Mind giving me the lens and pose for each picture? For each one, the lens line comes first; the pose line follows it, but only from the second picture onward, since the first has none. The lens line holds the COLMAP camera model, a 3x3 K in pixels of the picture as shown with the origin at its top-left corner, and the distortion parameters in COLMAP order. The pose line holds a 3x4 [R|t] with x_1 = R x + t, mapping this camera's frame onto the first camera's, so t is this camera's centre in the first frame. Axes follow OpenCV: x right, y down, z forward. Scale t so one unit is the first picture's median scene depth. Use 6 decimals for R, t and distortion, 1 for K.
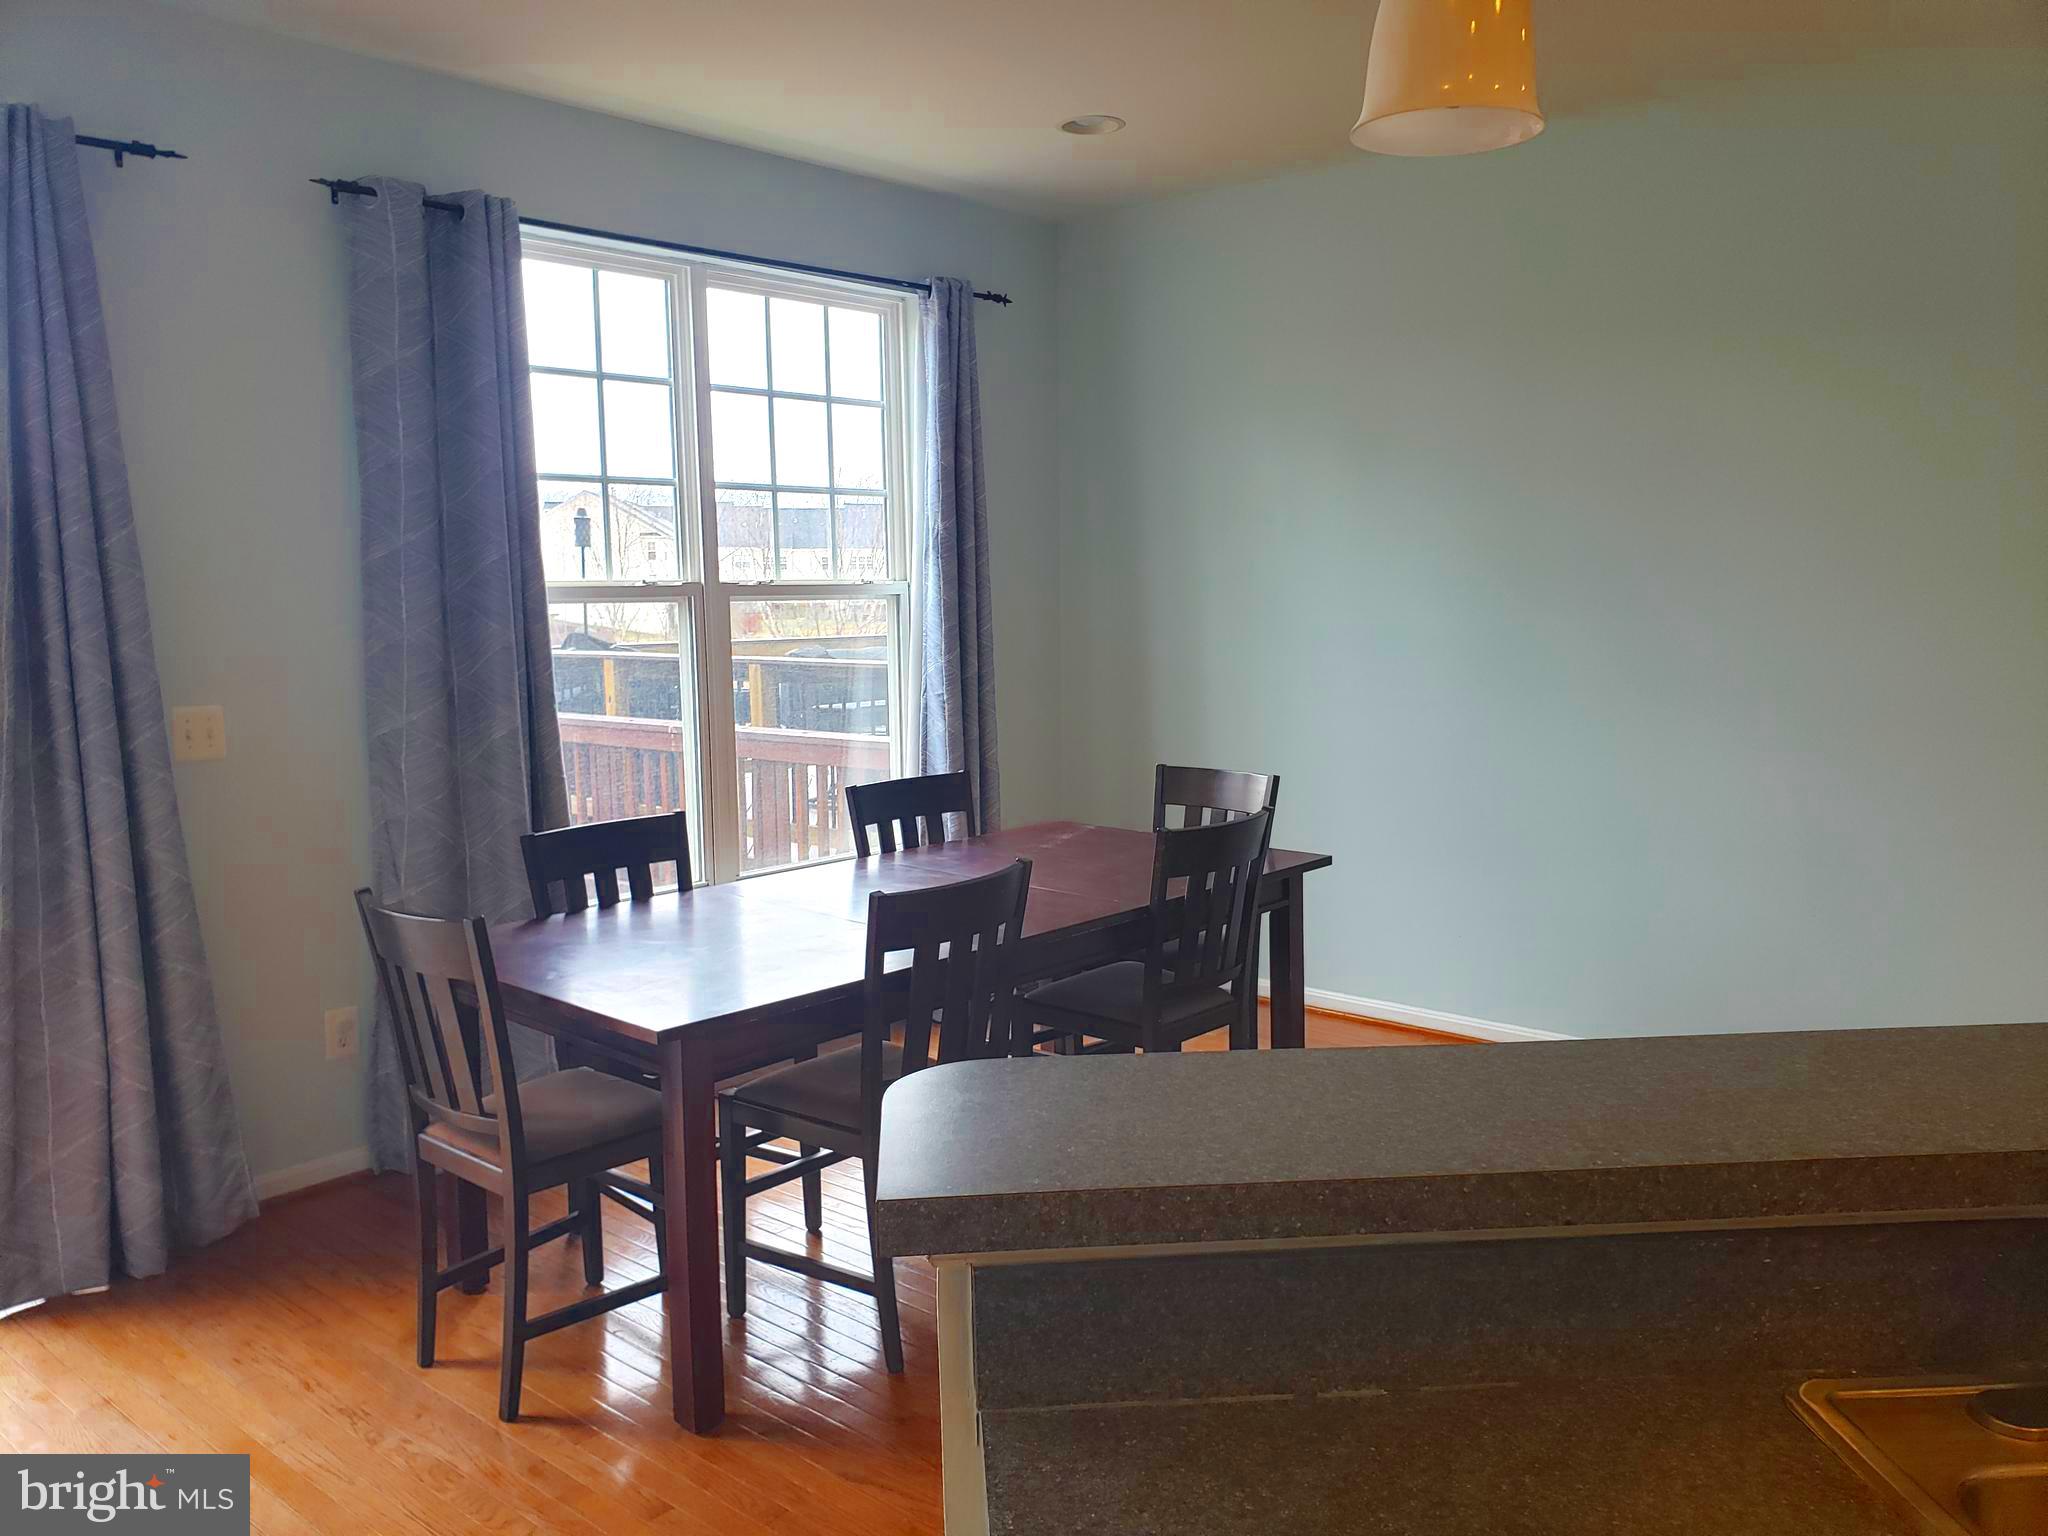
lens RADIAL K [[1587.8, 0, 1016.7], [0, 1587.8, 767.0], [0, 0, 1]] dist [0.042559, -0.047170]
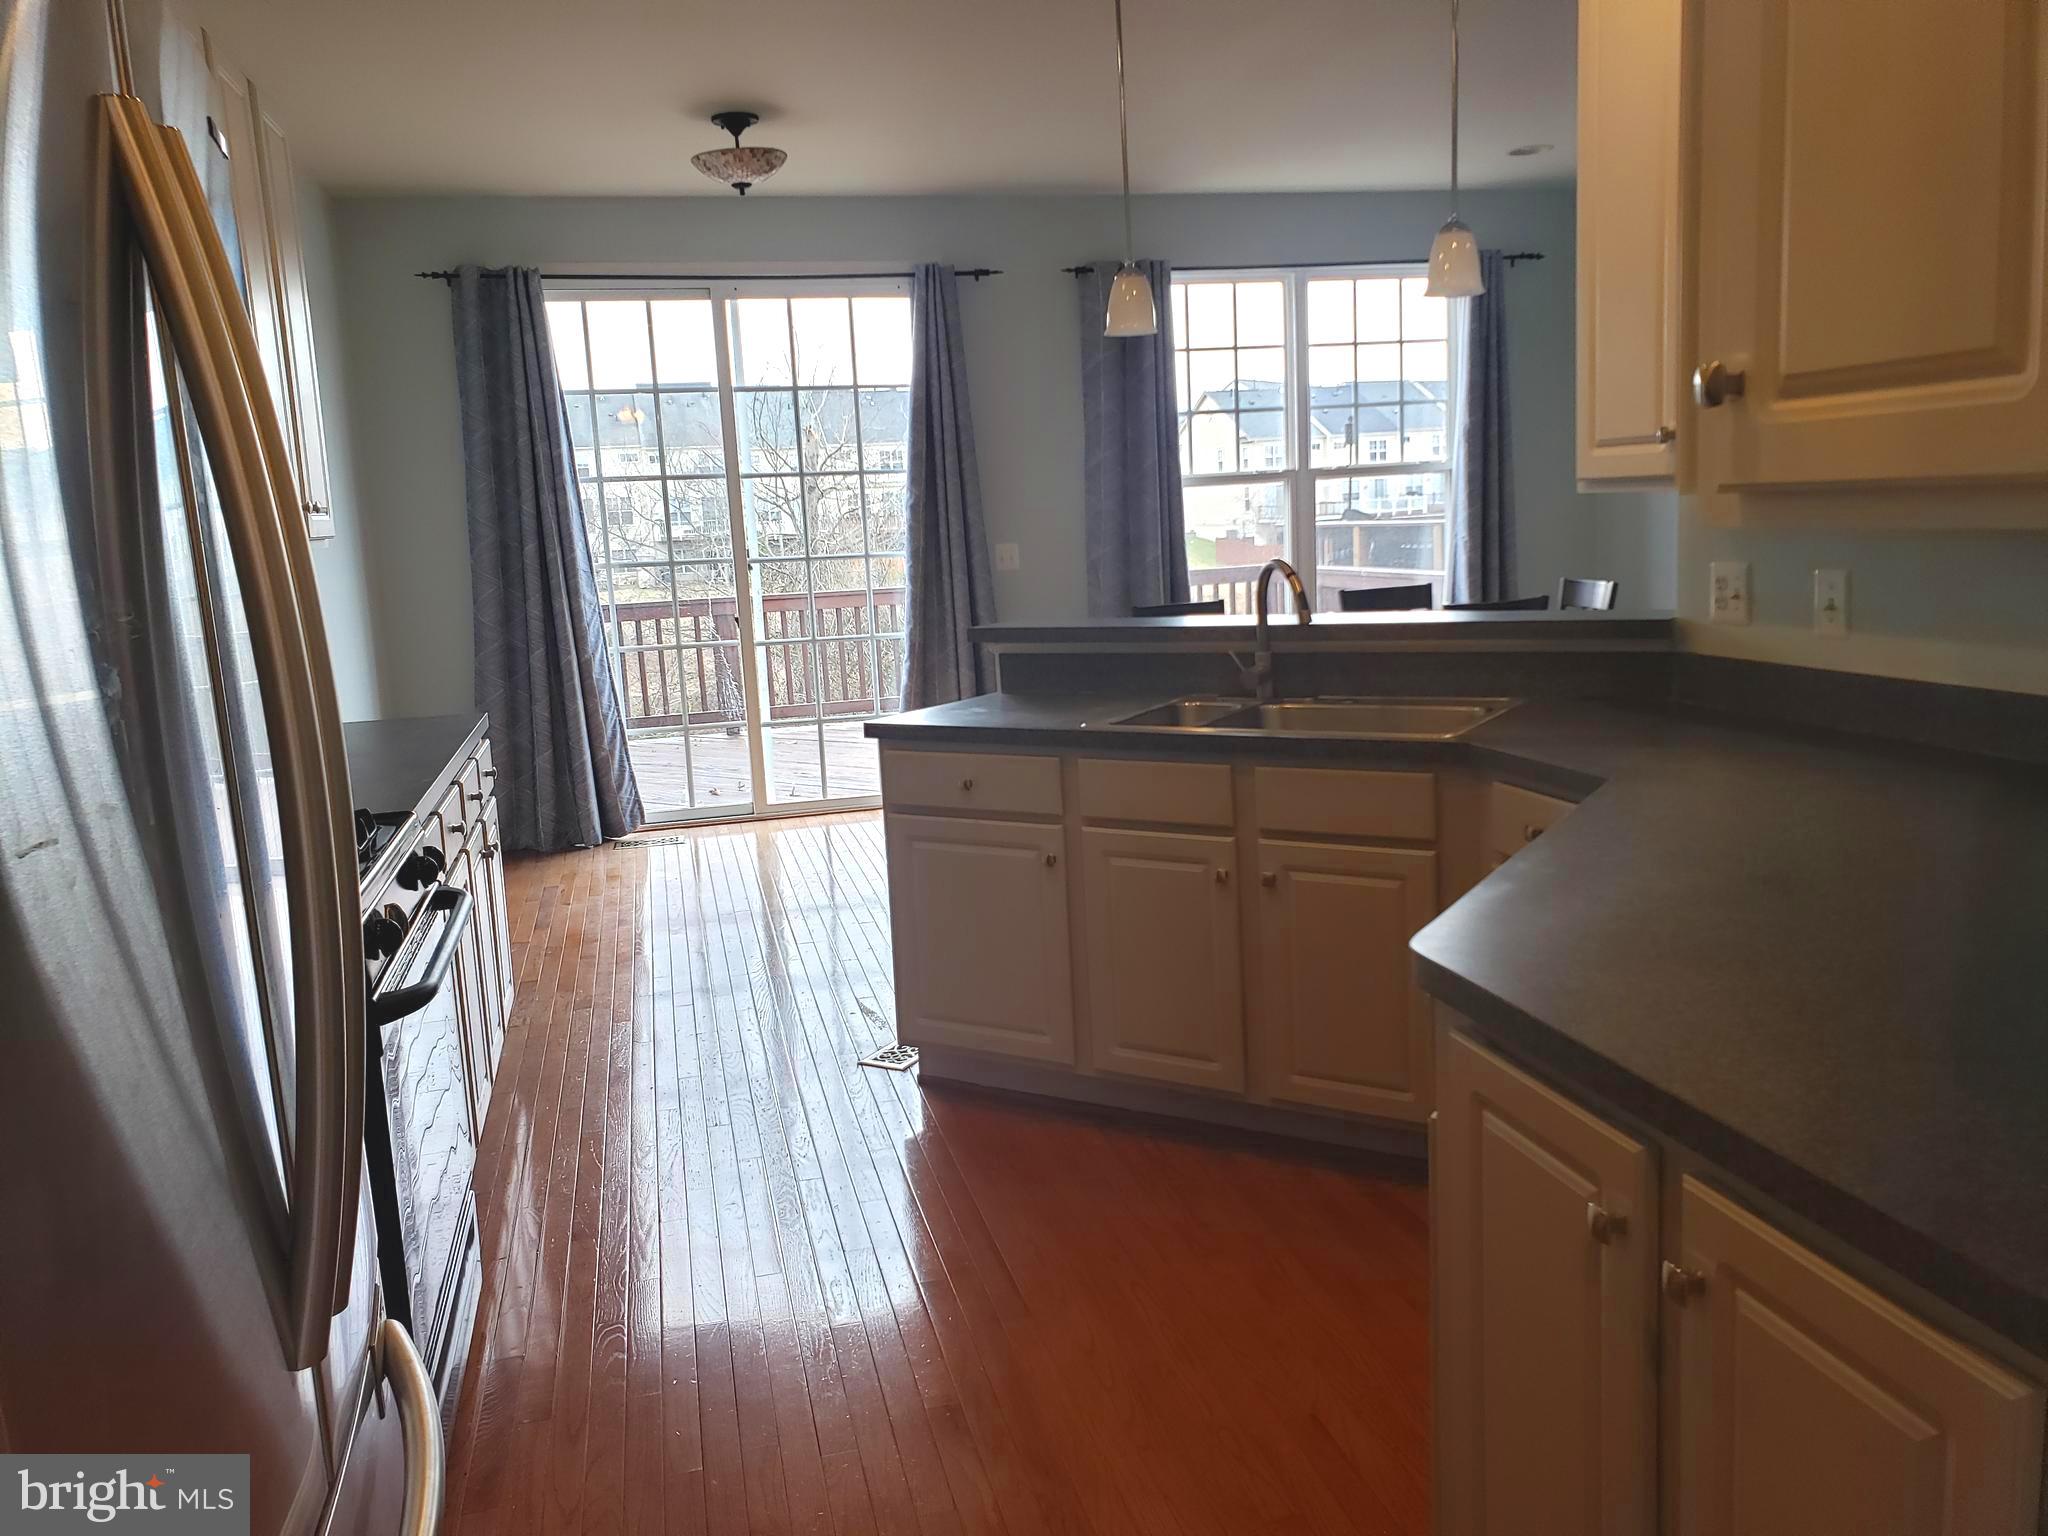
lens RADIAL K [[1587.8, 0, 1025.1], [0, 1587.8, 769.1], [0, 0, 1]] dist [0.042559, -0.047170]
pose [[0.827793, 0.063184, -0.557465, 0.561573], [-0.023496, 0.996671, 0.078075, 0.077146], [0.560542, -0.051532, 0.826521, -0.577386]]
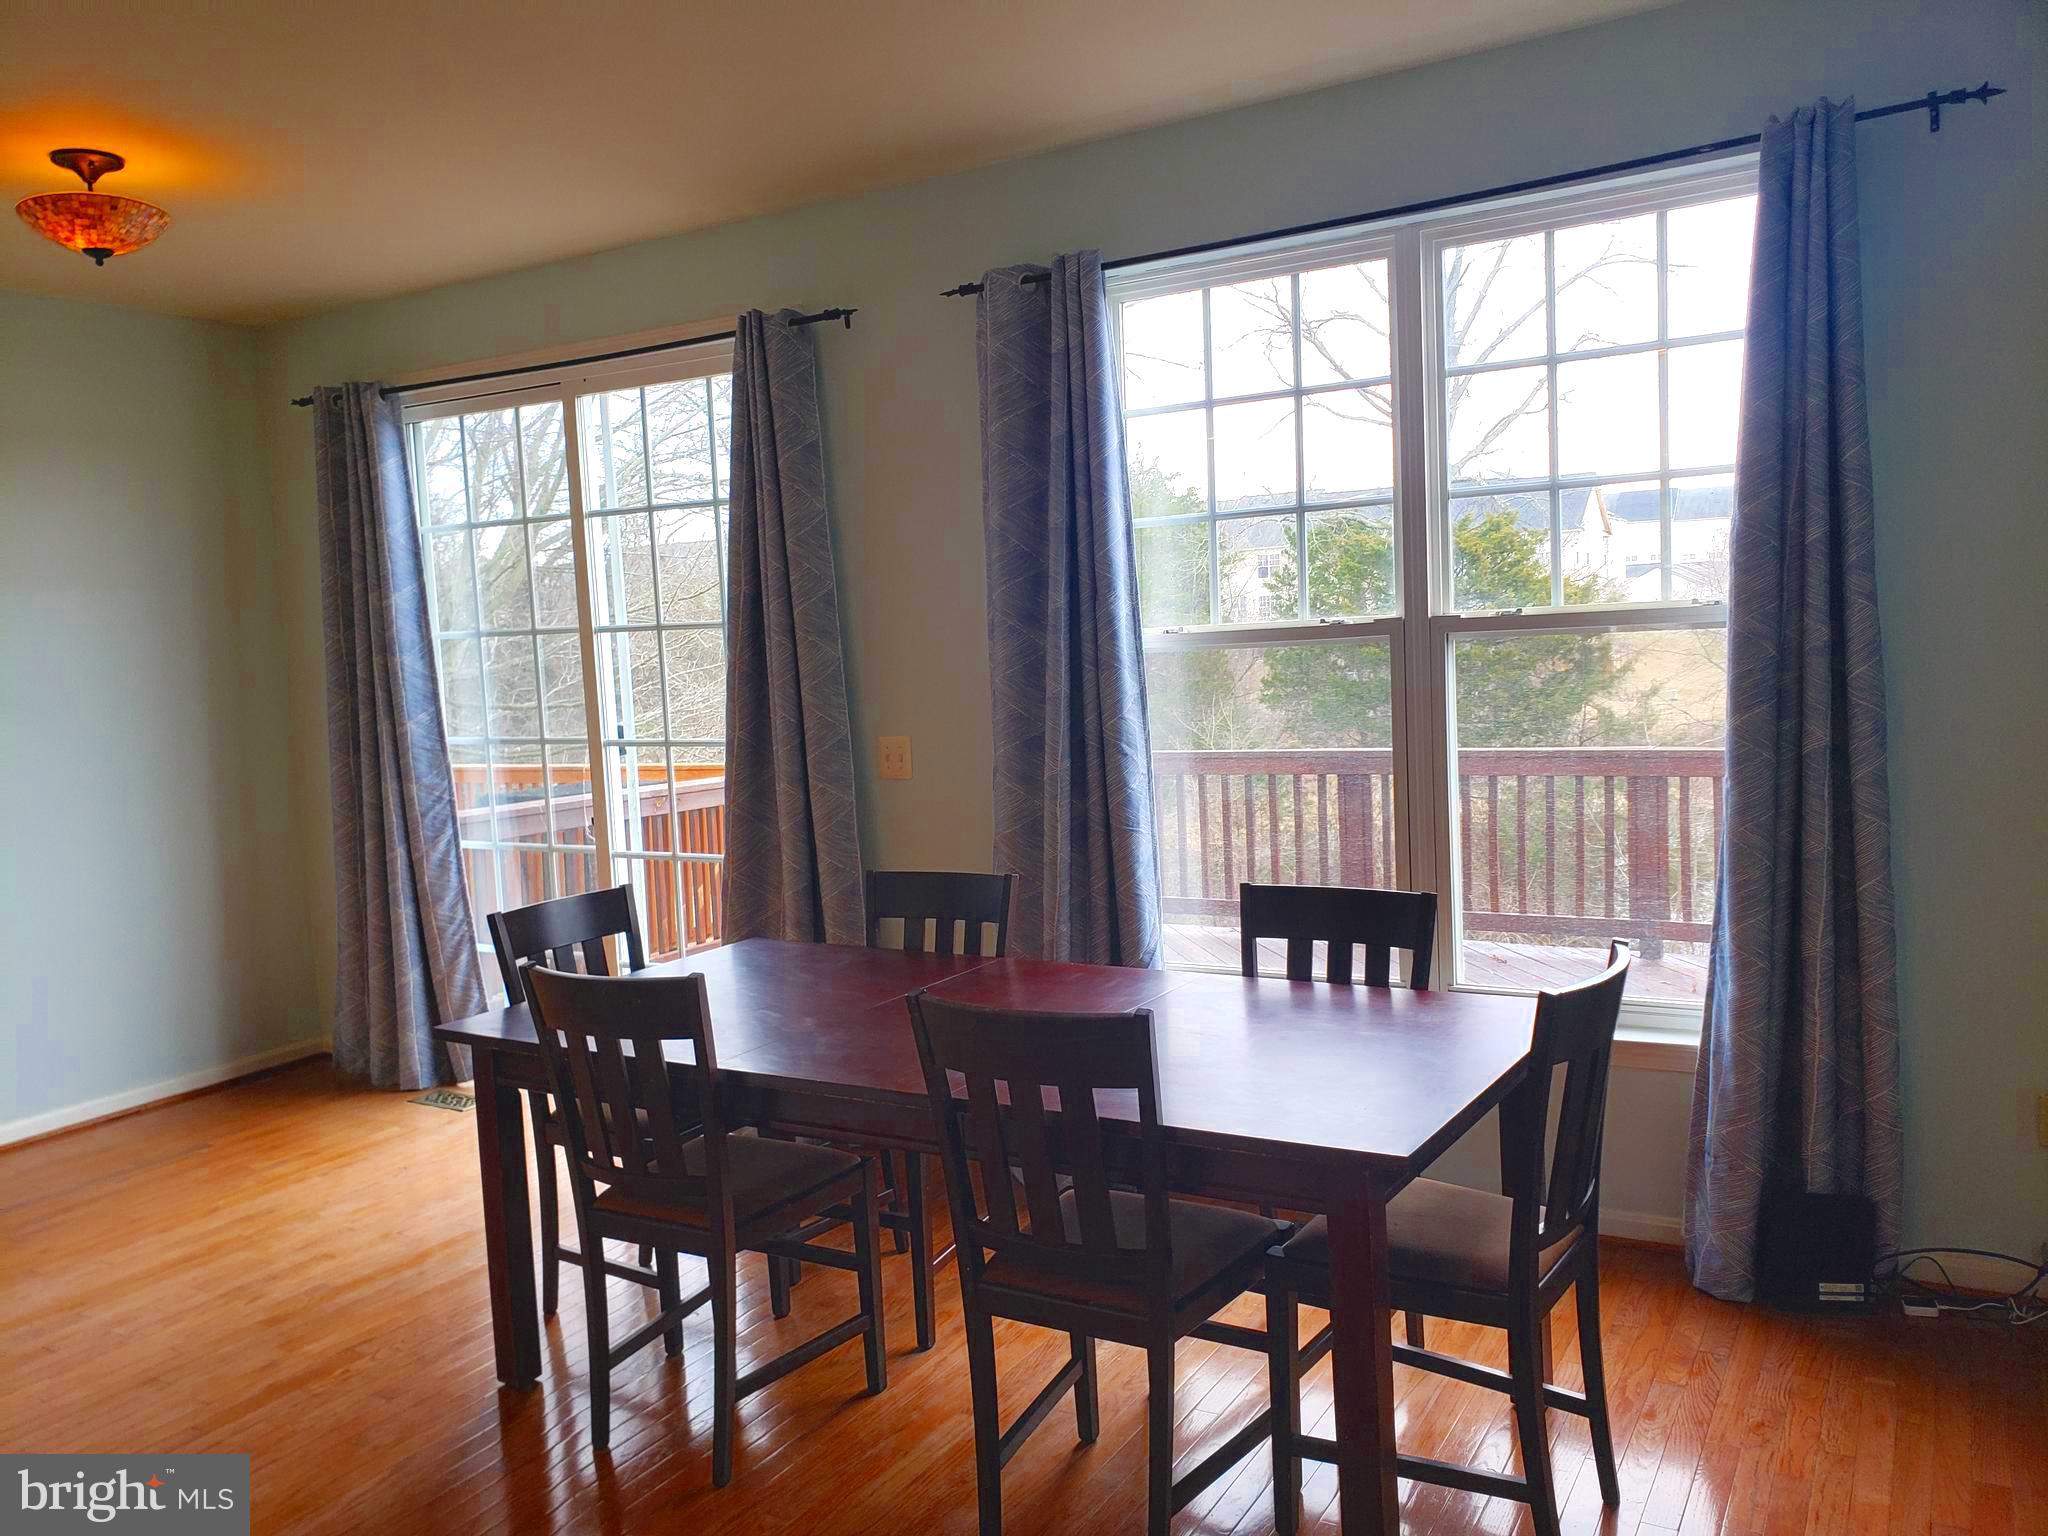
lens RADIAL K [[1587.8, 0, 1022.2], [0, 1587.8, 754.3], [0, 0, 1]] dist [0.042559, -0.047170]
pose [[0.178303, 0.075217, -0.981097, 0.645039], [-0.066594, 0.995710, 0.064234, -0.095429], [0.981720, 0.053882, 0.182547, 0.741083]]
